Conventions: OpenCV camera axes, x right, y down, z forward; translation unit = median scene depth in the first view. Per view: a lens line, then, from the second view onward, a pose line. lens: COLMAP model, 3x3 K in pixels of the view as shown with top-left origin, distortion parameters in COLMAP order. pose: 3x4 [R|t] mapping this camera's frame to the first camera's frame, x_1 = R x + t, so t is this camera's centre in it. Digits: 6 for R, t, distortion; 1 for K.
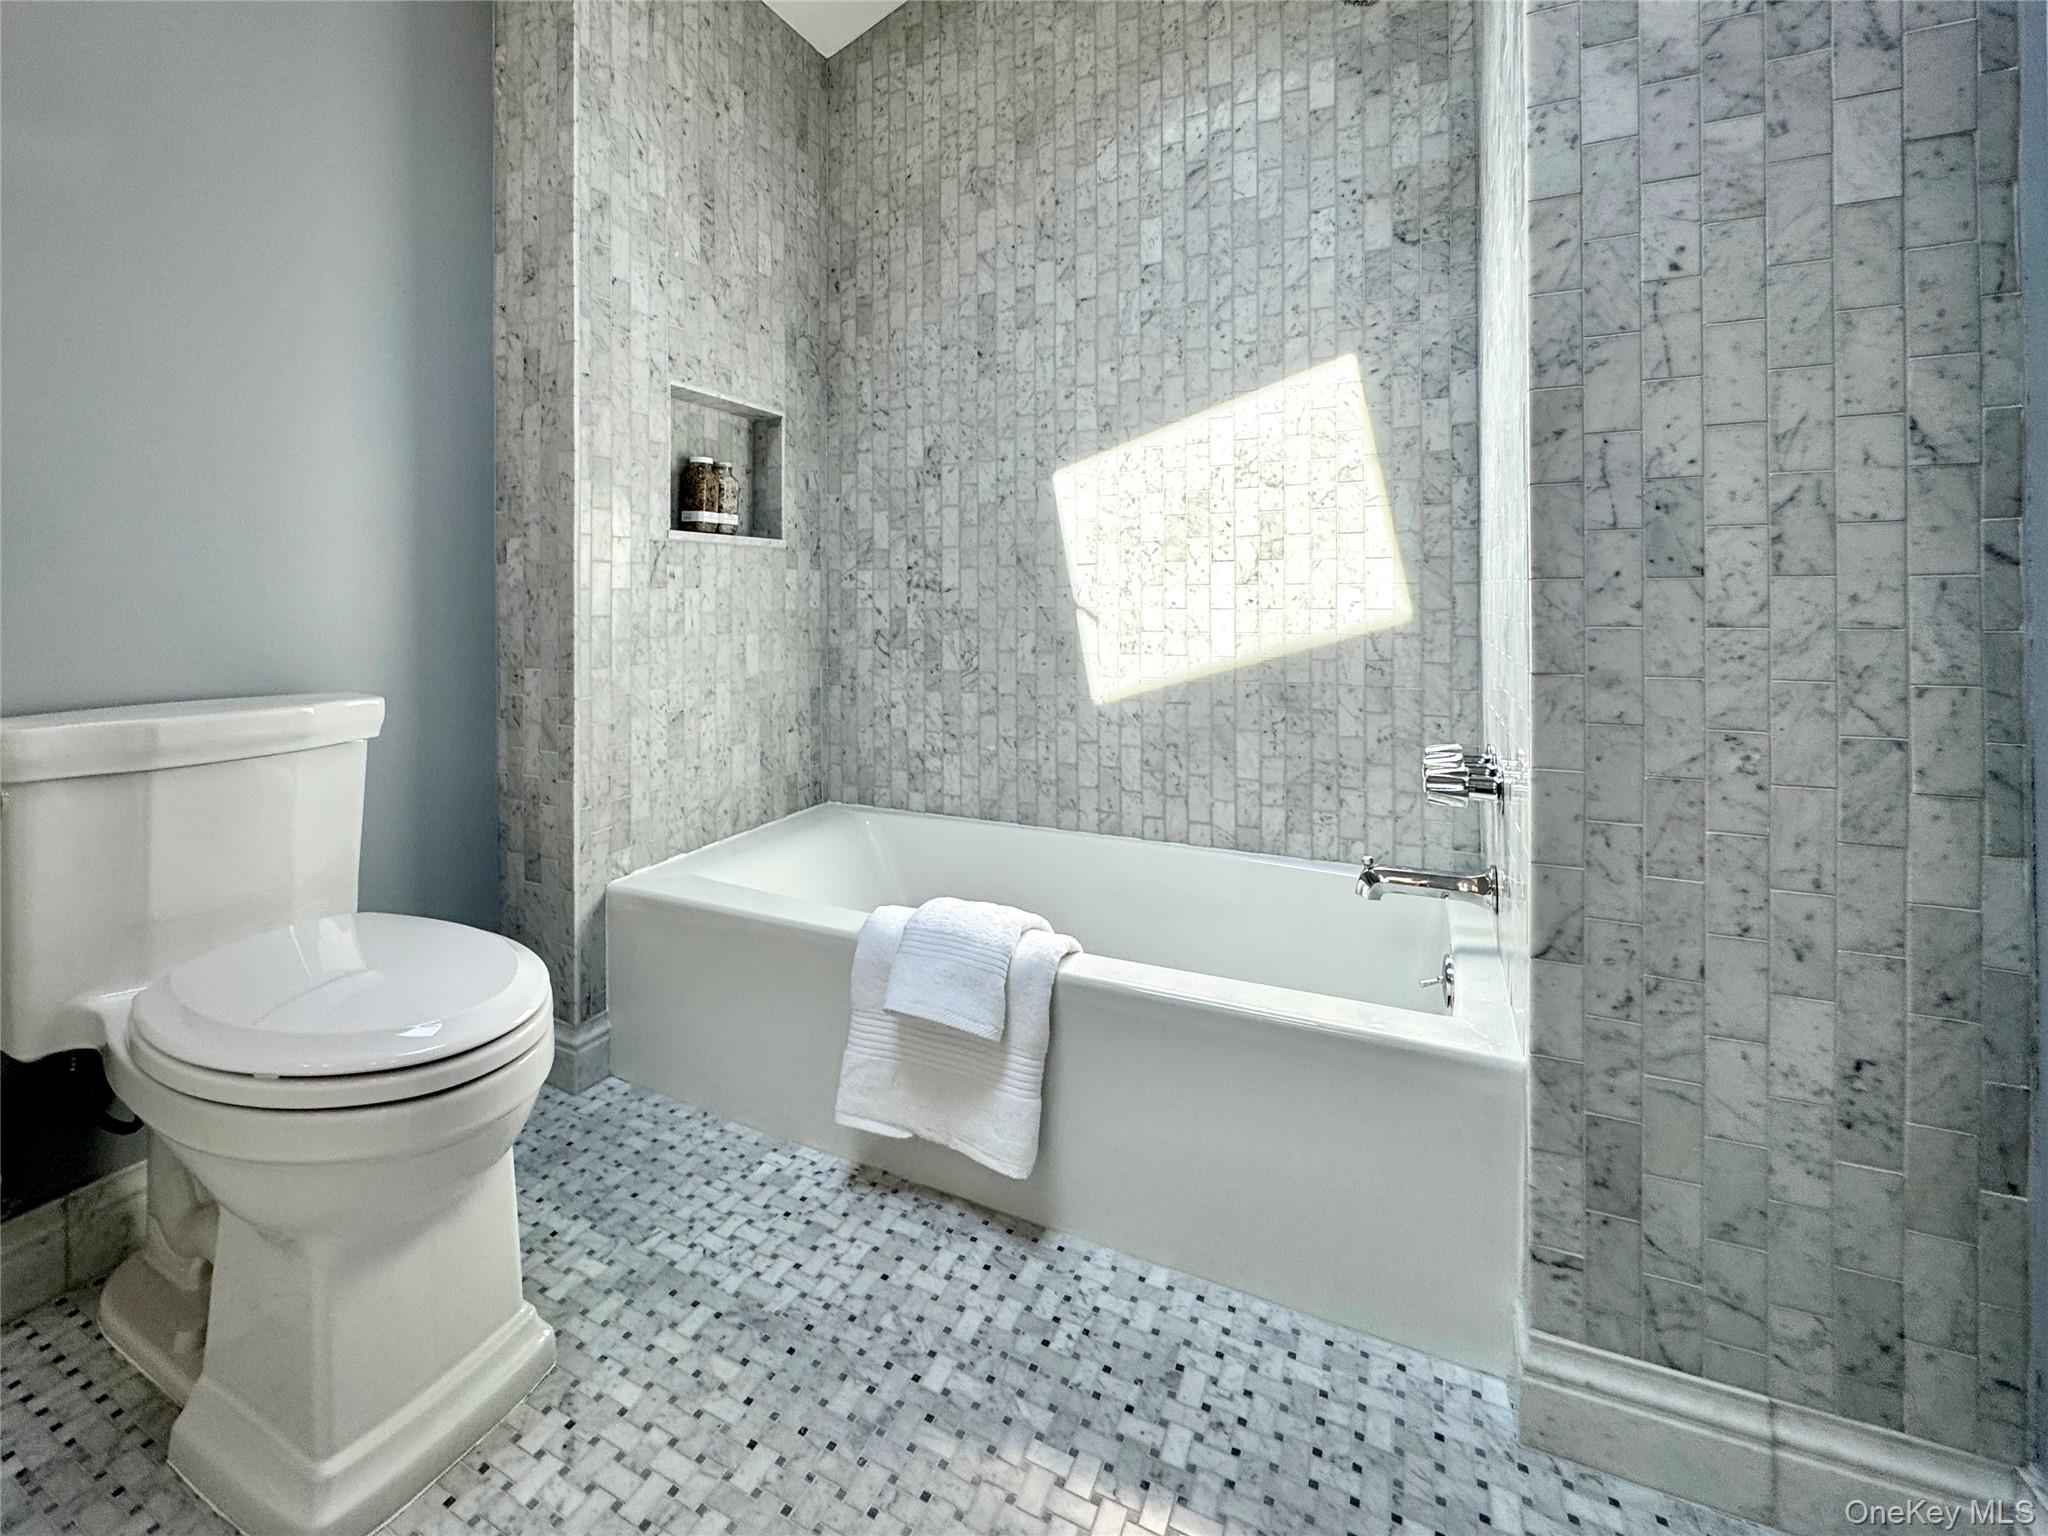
lens RADIAL K [[878.9, 0, 939.1], [0, 878.9, 610.1], [0, 0, 1]] dist [-0.001960, 0.000238]
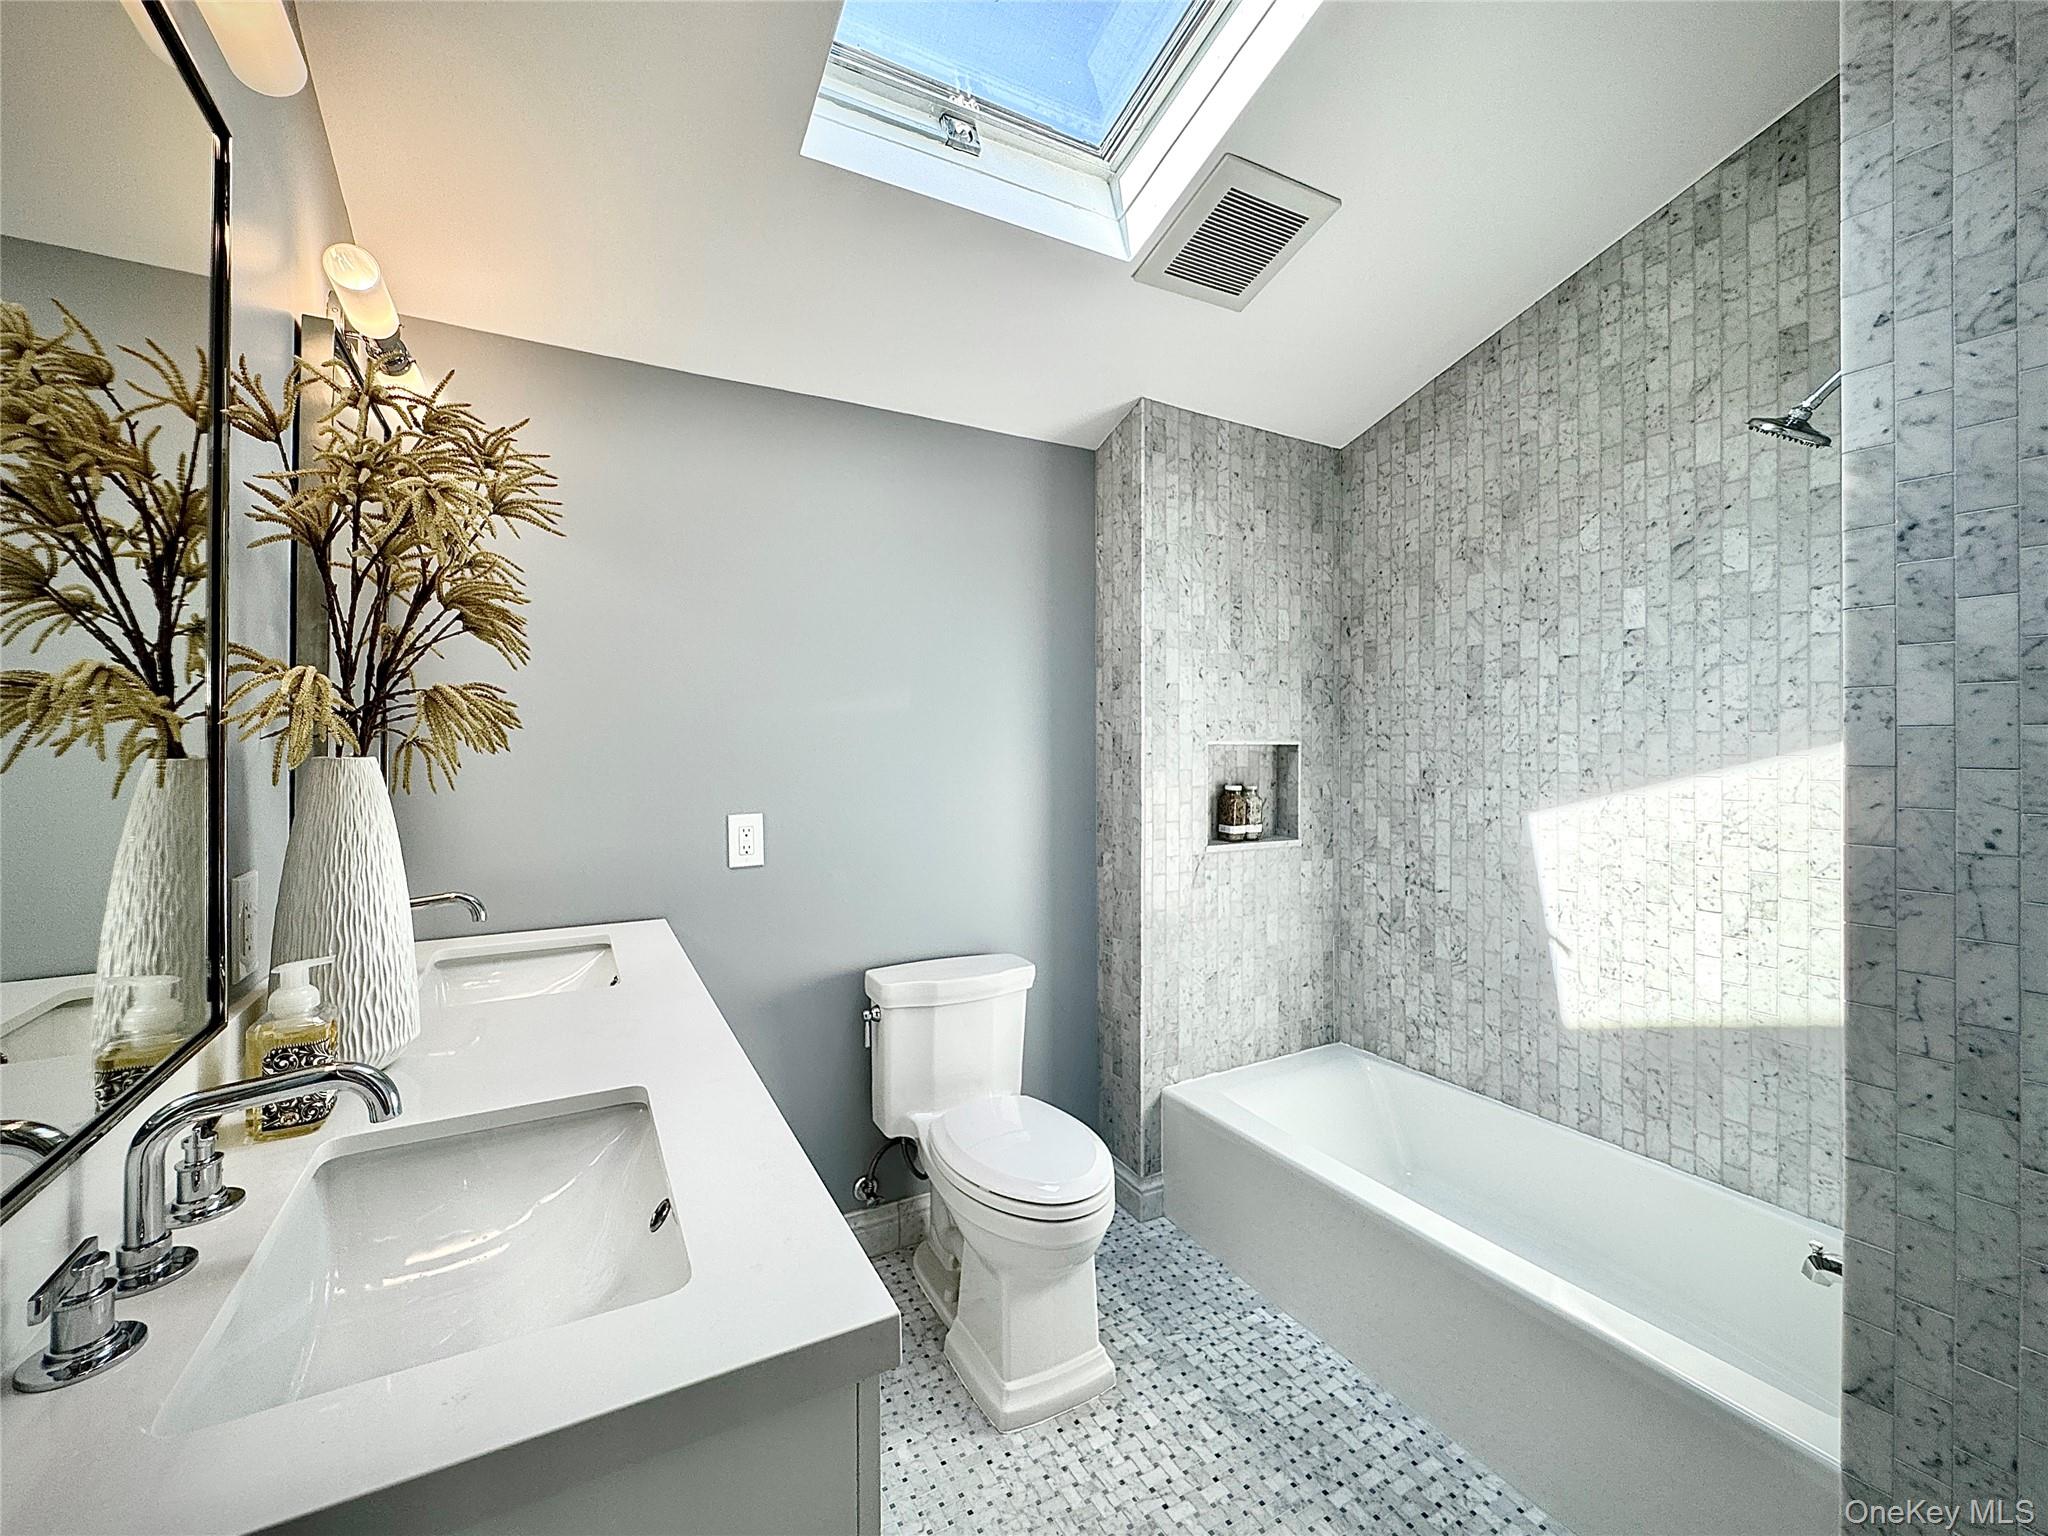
lens RADIAL K [[849.8, 0, 1024.0], [0, 849.8, 768.0], [0, 0, 1]] dist [-0.000889, 0.000164]
pose [[0.833832, 0.017389, -0.551744, 0.207409], [-0.000545, 0.999529, 0.030677, -0.270514], [0.552018, -0.025279, 0.833449, -0.307755]]
